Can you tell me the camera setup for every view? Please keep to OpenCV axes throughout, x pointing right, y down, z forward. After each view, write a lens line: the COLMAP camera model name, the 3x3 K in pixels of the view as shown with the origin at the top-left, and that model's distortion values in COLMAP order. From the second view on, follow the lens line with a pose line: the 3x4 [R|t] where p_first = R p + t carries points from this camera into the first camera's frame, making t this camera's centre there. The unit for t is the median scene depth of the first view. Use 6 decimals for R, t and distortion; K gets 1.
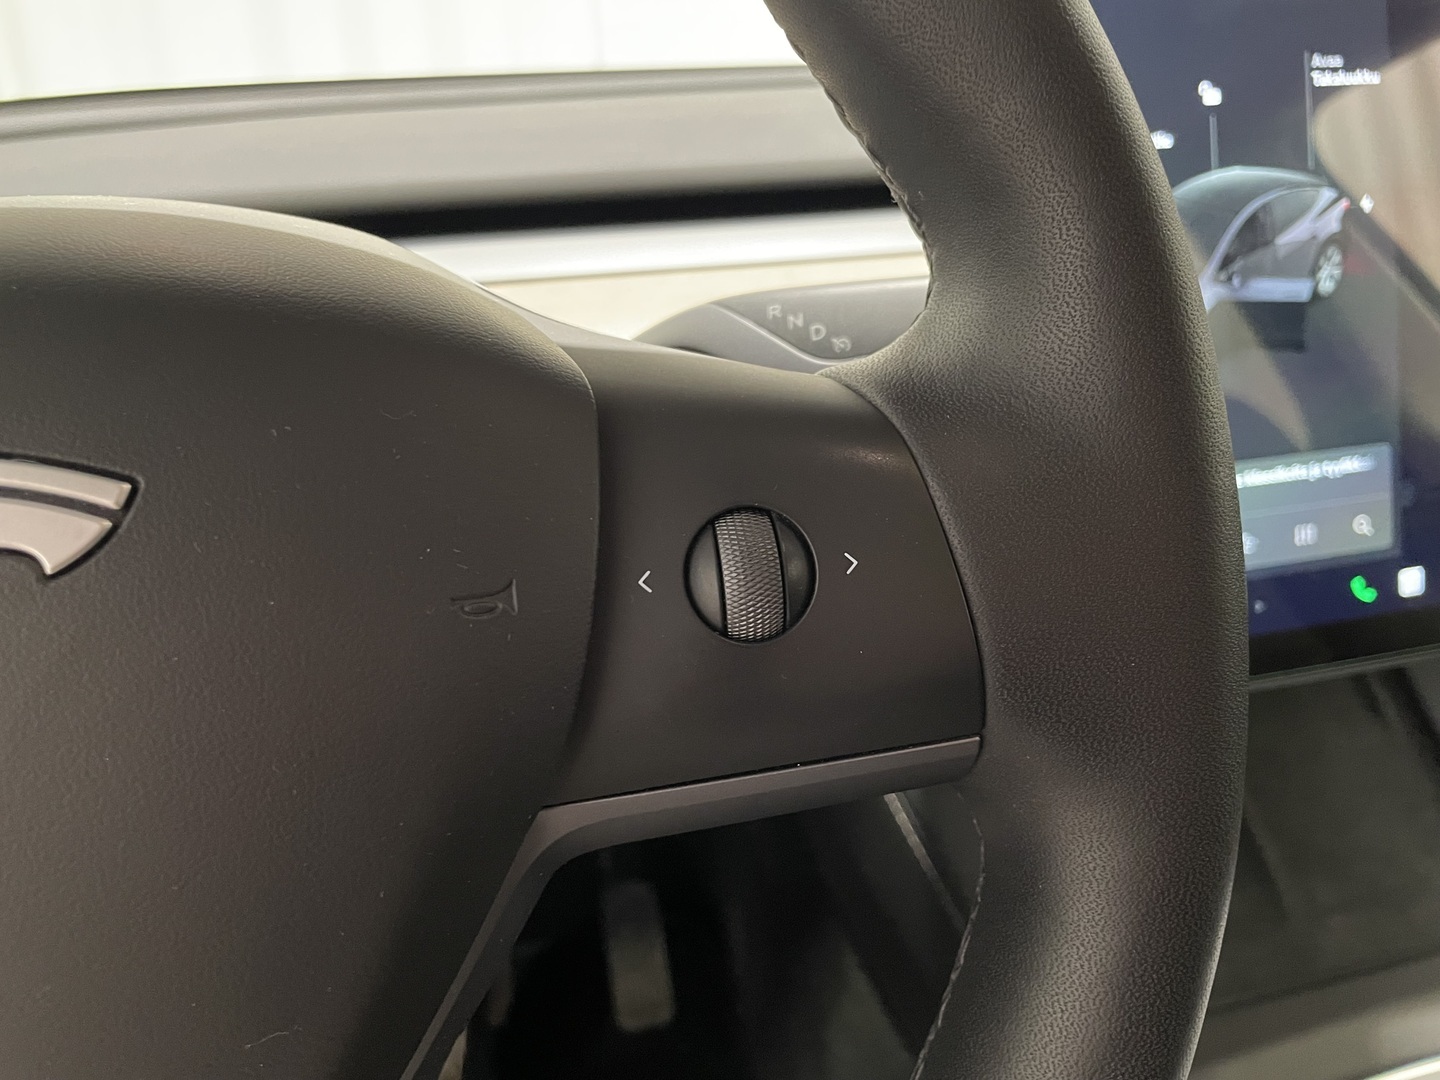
lens RADIAL K [[1141.8, 0, 732.0], [0, 1141.8, 536.0], [0, 0, 1]] dist [0.083775, -0.129800]
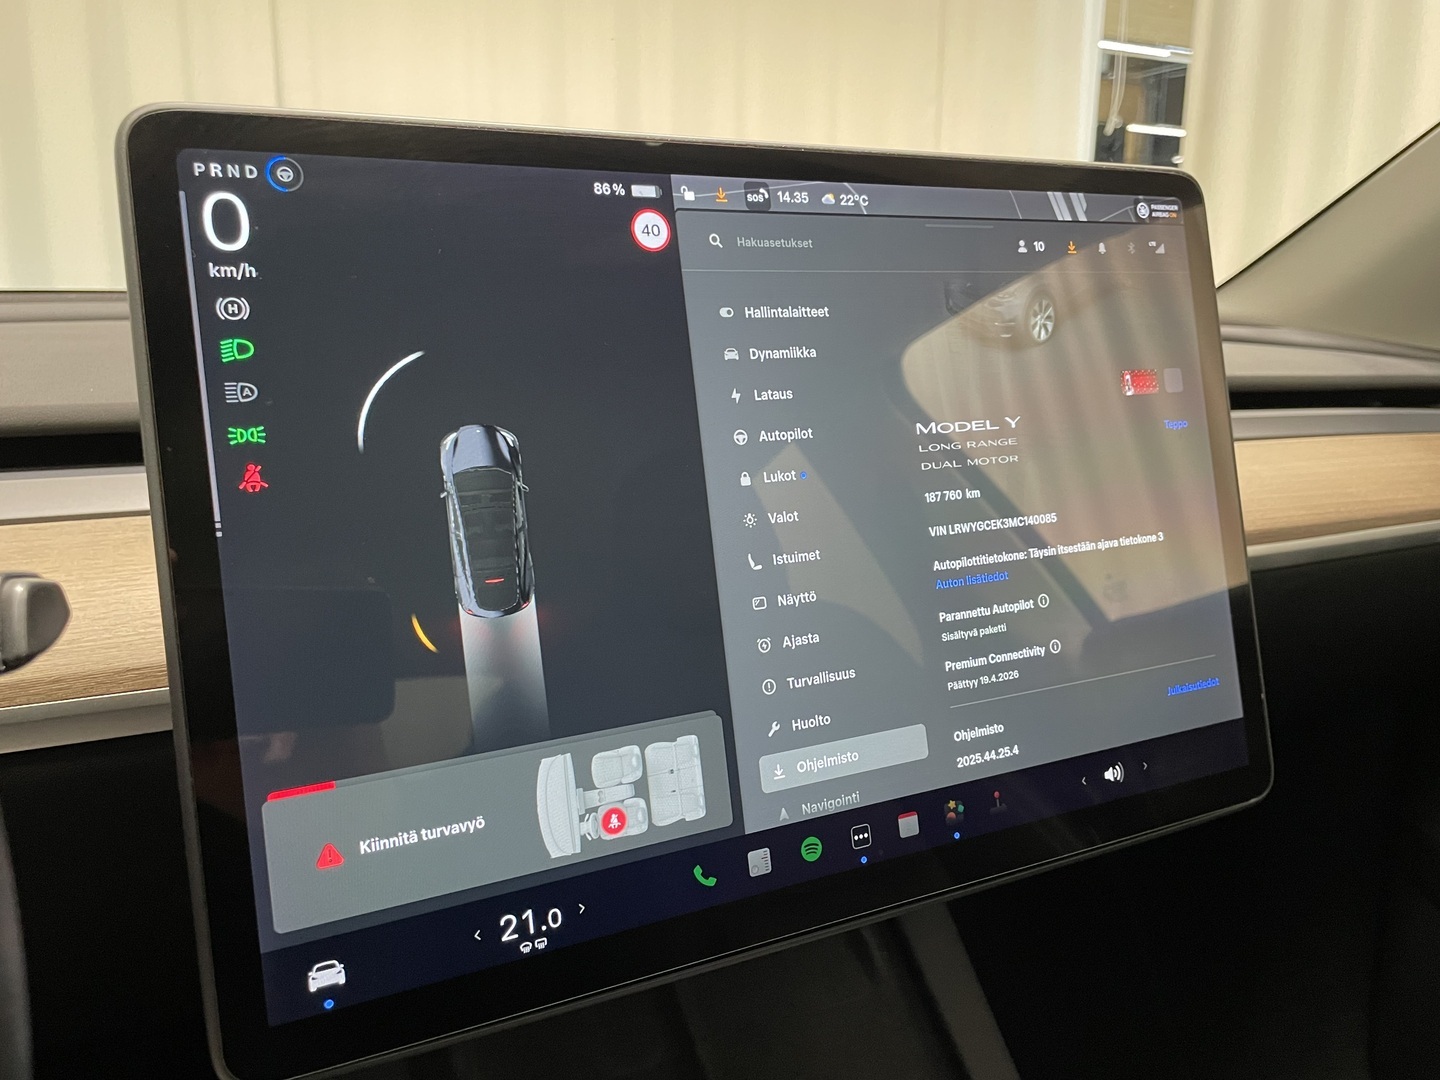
lens RADIAL K [[1139.8, 0, 737.6], [0, 1139.8, 533.2], [0, 0, 1]] dist [0.086417, -0.130417]
pose [[0.976084, -0.008669, 0.217222, 0.392619], [0.048287, 0.982890, -0.177750, -0.061593], [-0.211965, 0.183987, 0.959802, 0.071736]]
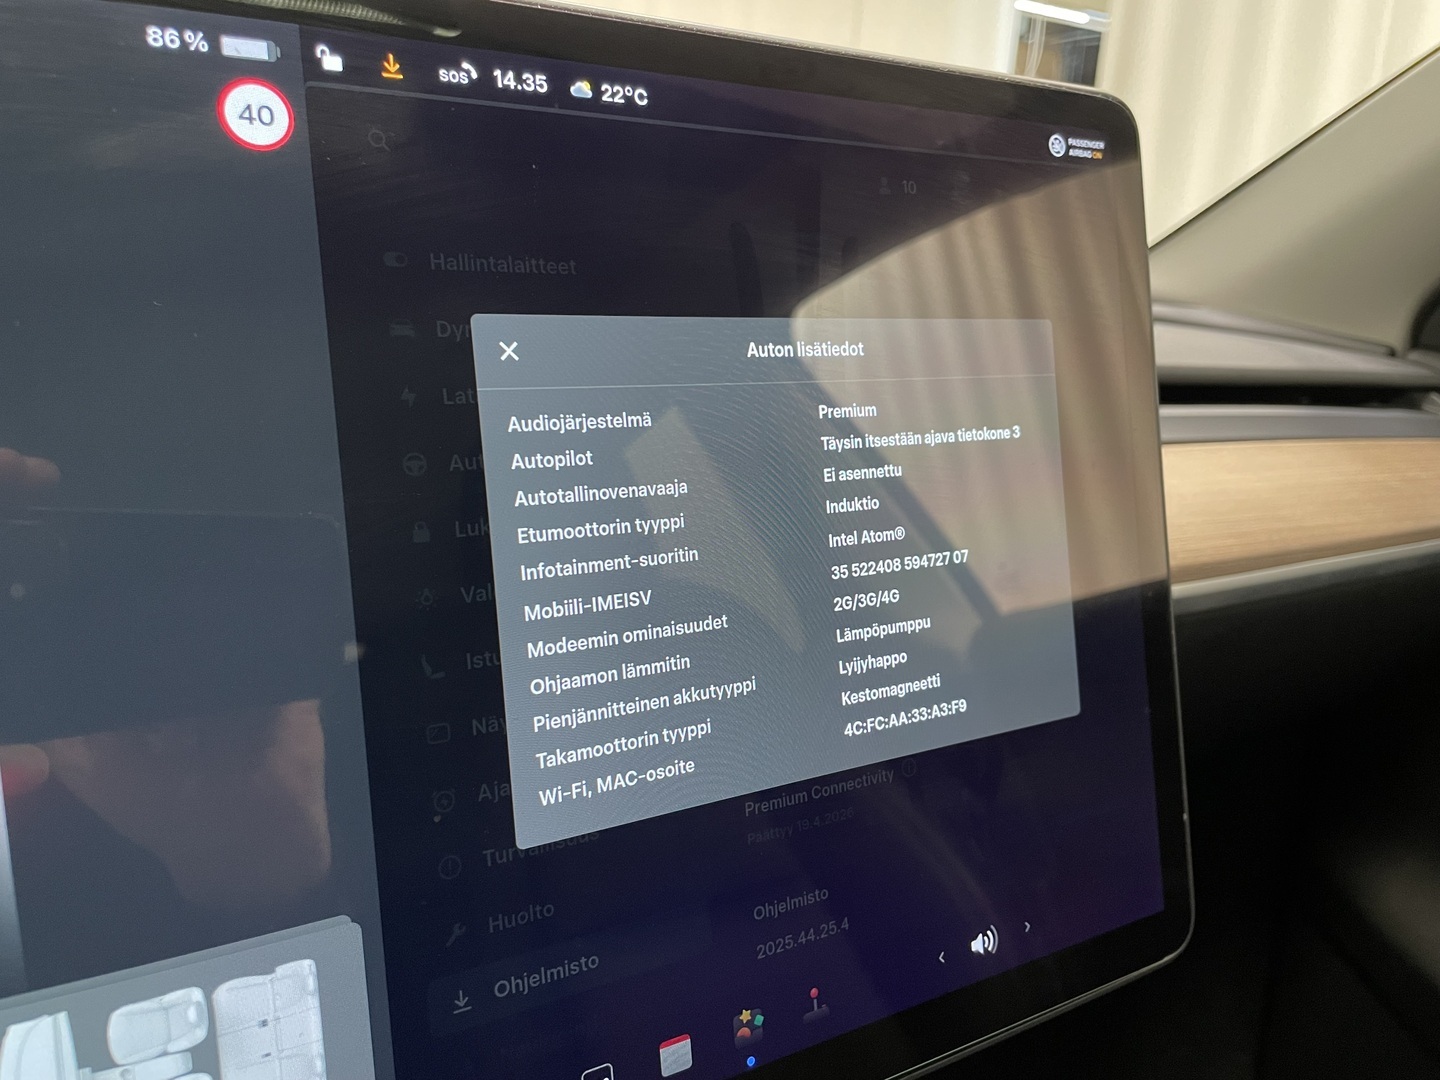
lens RADIAL K [[1144.5, 0, 740.0], [0, 1144.5, 533.3], [0, 0, 1]] dist [0.009719, -0.001204]
pose [[0.954951, 0.009199, 0.296621, 0.597957], [0.031208, 0.990864, -0.131203, -0.198343], [-0.295118, 0.134549, 0.945940, 0.382825]]
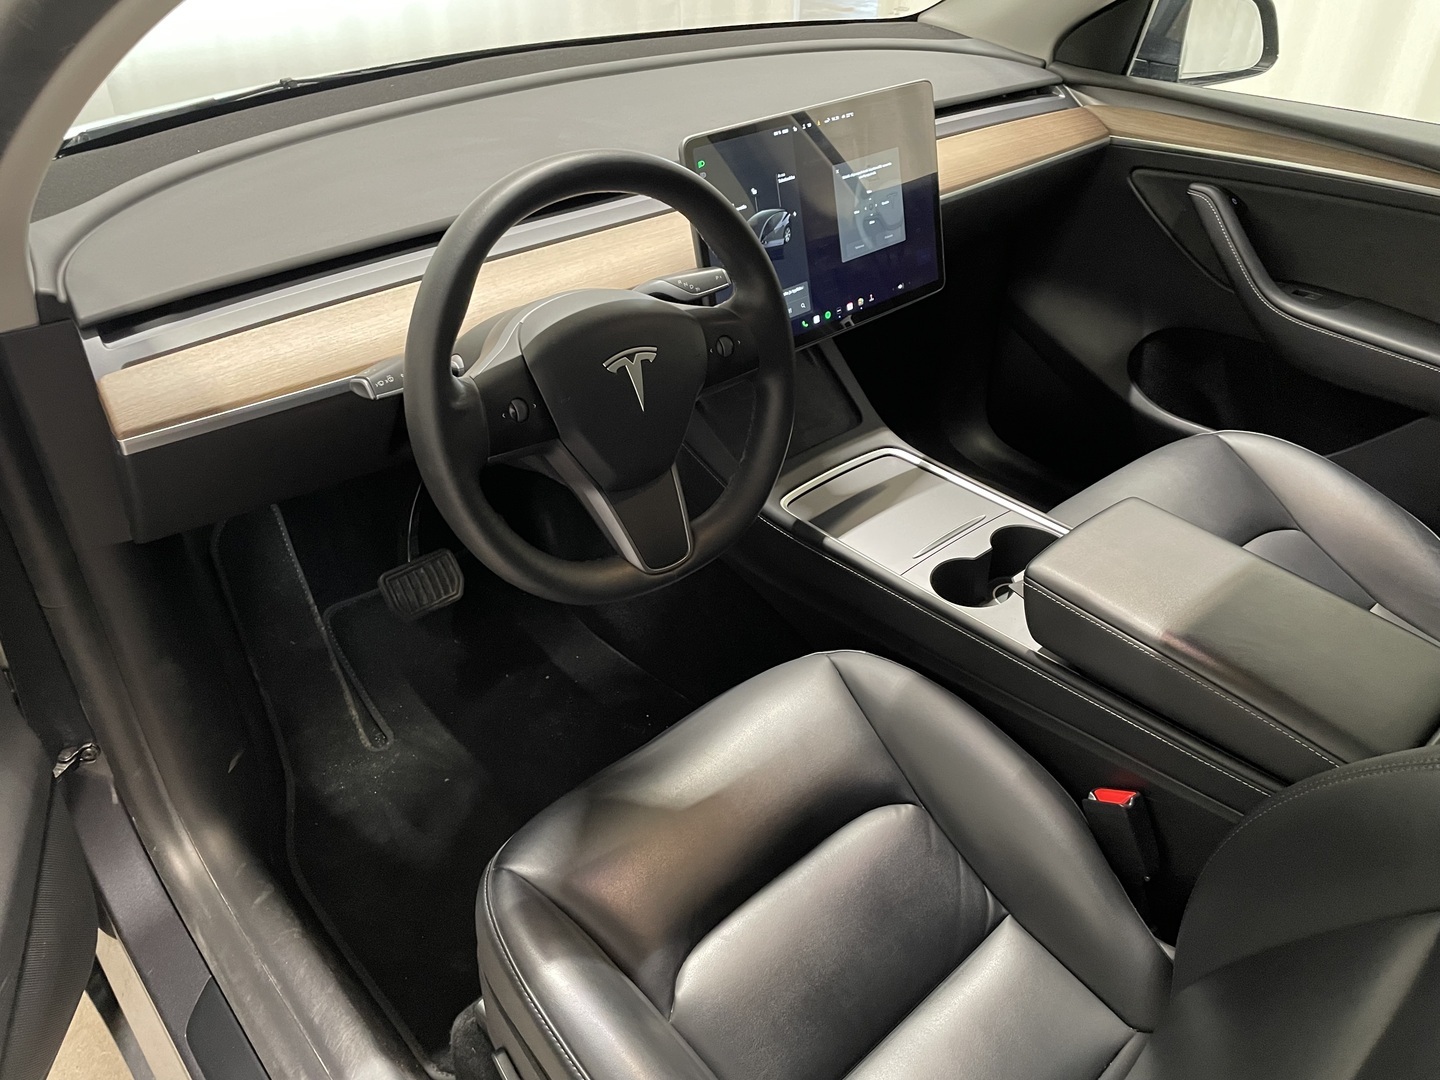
lens RADIAL K [[1141.8, 0, 732.0], [0, 1141.8, 536.0], [0, 0, 1]] dist [0.083775, -0.129800]
pose [[0.888317, -0.220778, 0.402679, -1.256781], [0.122633, 0.959055, 0.255295, -0.263980], [-0.442554, -0.177401, 0.879019, -2.182633]]
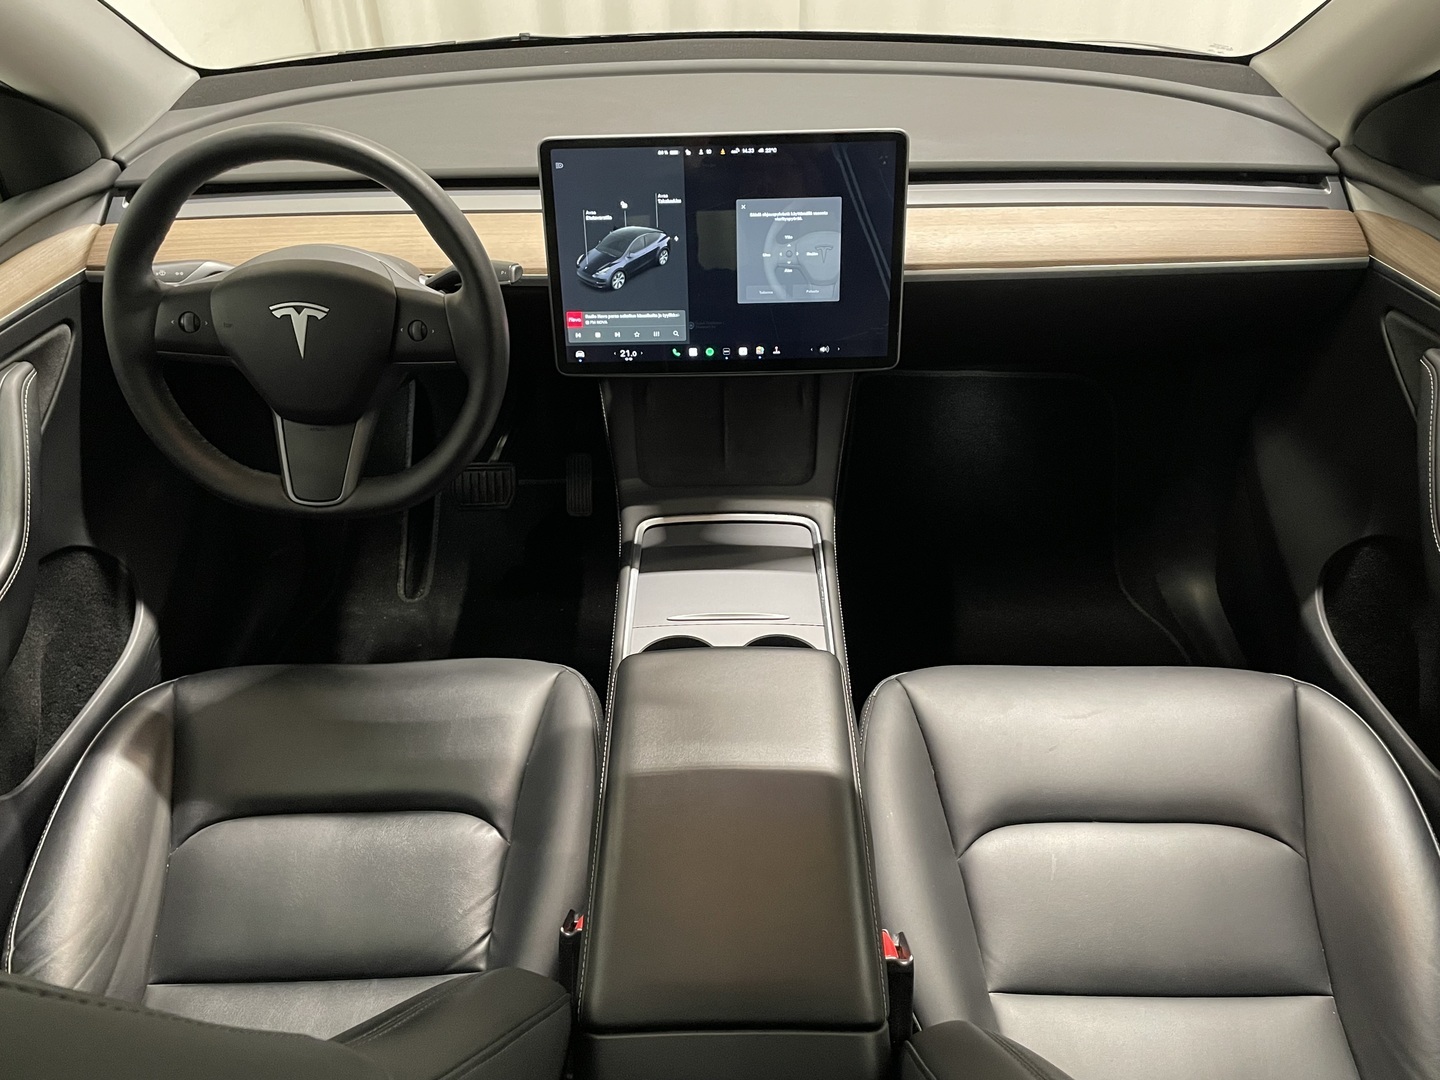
lens RADIAL K [[1167.1, 0, 720.0], [0, 1167.1, 540.0], [0, 0, 1]] dist [0.032419, -0.000617]
pose [[0.959153, 0.171617, -0.224883, 1.602649], [-0.106440, 0.955480, 0.275187, -0.401539], [0.262098, -0.240010, 0.934719, -2.401693]]
